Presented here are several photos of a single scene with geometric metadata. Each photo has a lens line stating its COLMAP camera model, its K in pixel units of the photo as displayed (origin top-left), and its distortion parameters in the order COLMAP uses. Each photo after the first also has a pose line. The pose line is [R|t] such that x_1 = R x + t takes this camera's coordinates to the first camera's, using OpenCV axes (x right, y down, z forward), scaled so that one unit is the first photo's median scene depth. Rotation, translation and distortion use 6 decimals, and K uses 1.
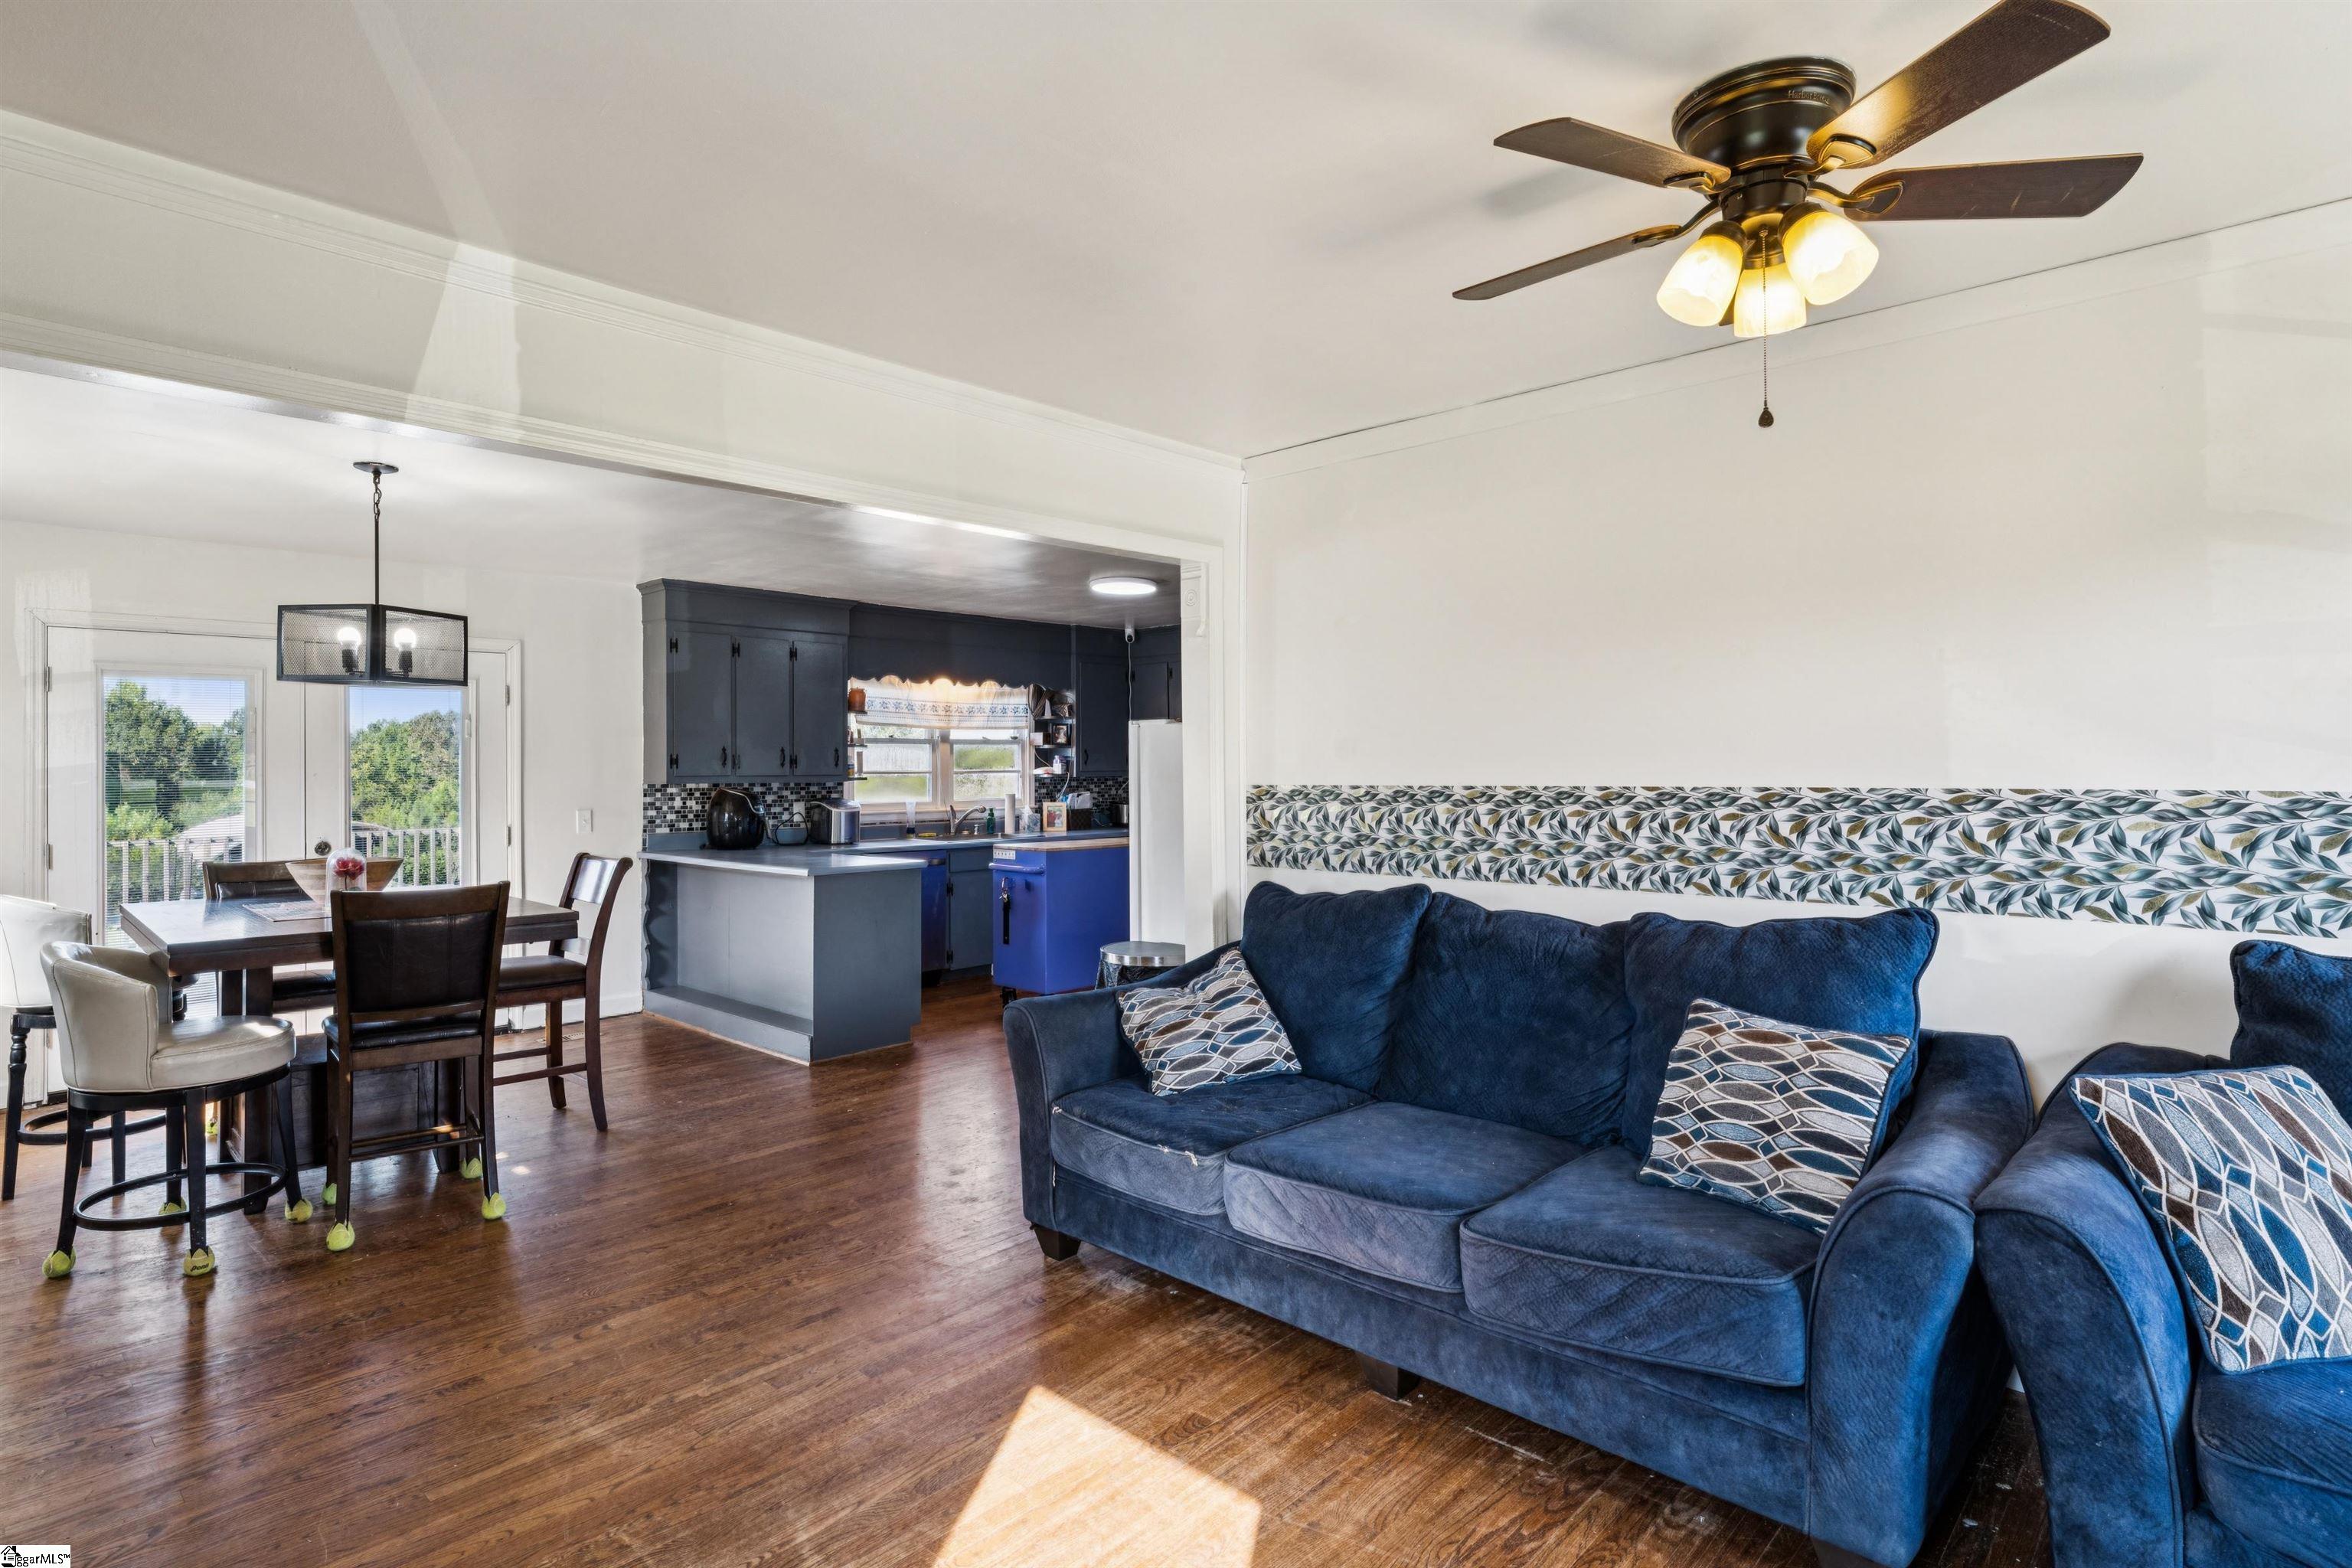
lens RADIAL K [[1176.1, 0, 1168.5], [0, 1176.1, 769.3], [0, 0, 1]] dist [-0.006008, 0.000280]
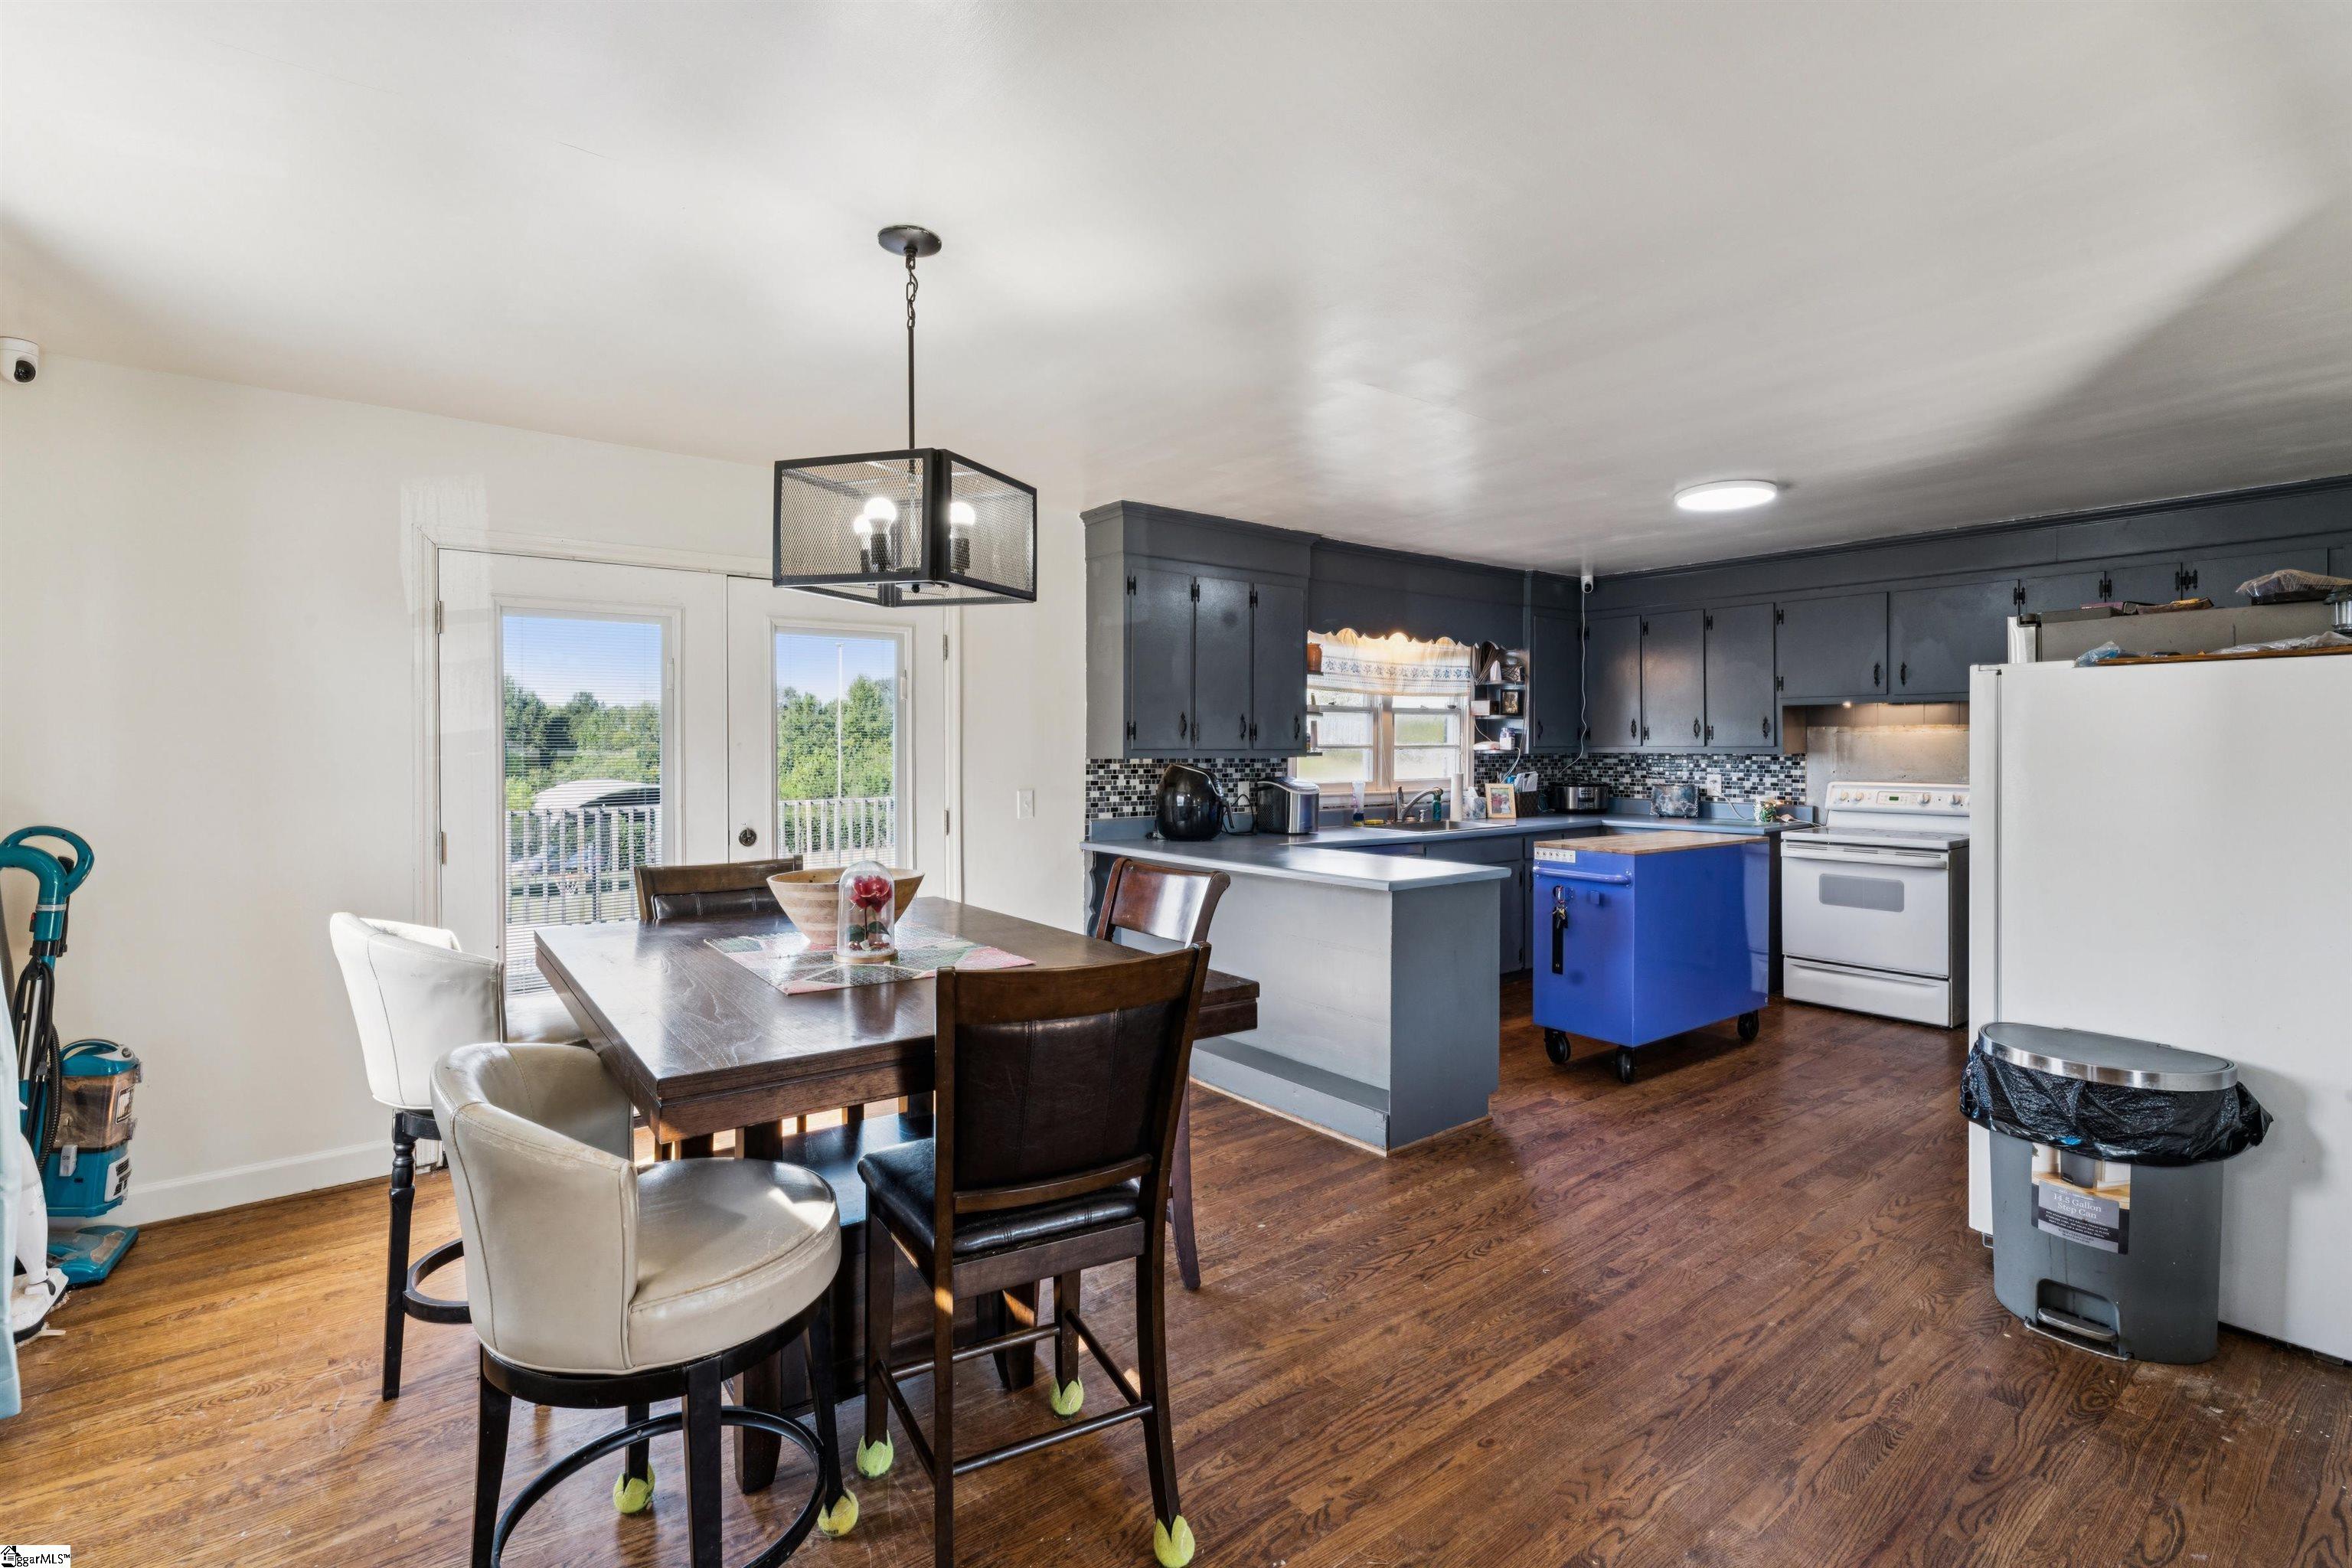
lens RADIAL K [[1069.0, 0, 1180.8], [0, 1069.0, 767.7], [0, 0, 1]] dist [-0.002167, -0.001897]
pose [[0.987680, 0.009242, -0.156212, -0.243784], [-0.006119, 0.999772, 0.020463, 0.002938], [0.156365, -0.019255, 0.987512, 0.254127]]
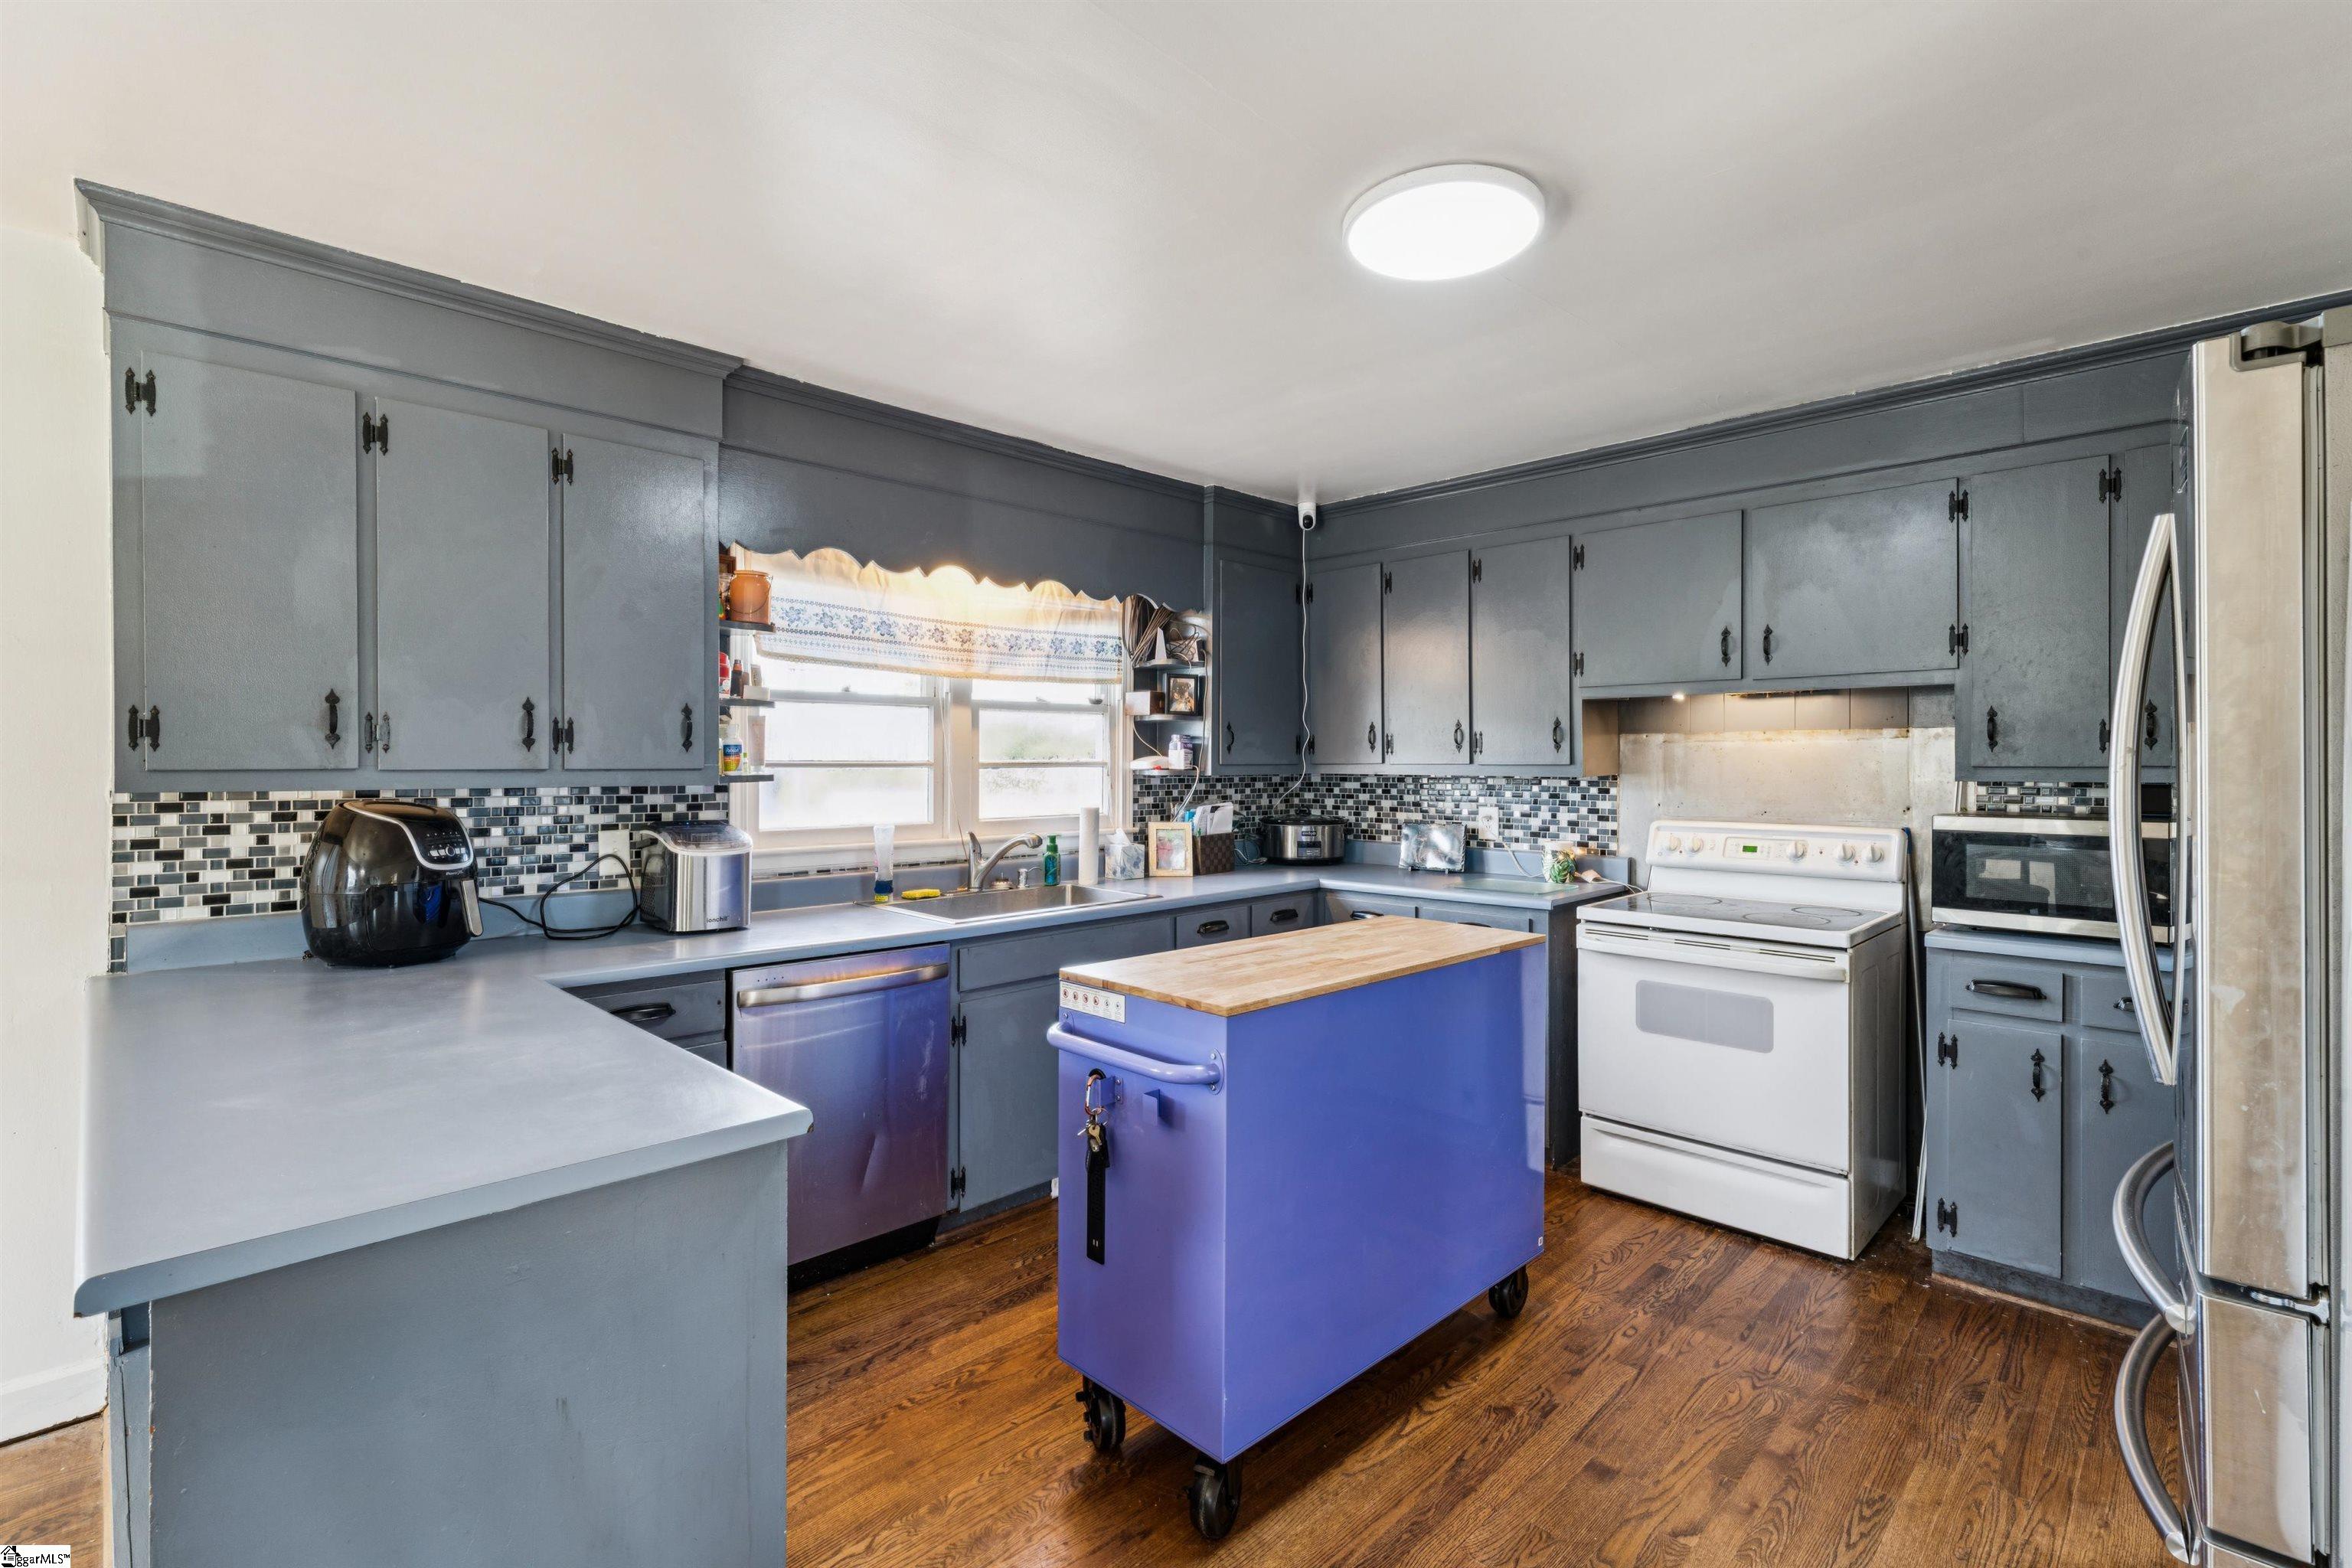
lens RADIAL K [[1069.0, 0, 1185.0], [0, 1069.0, 787.7], [0, 0, 1]] dist [-0.002167, -0.001897]
pose [[0.999673, 0.007739, -0.024382, -0.094303], [-0.007179, 0.999711, 0.022958, 0.001335], [0.024552, -0.022775, 0.999439, 0.617936]]
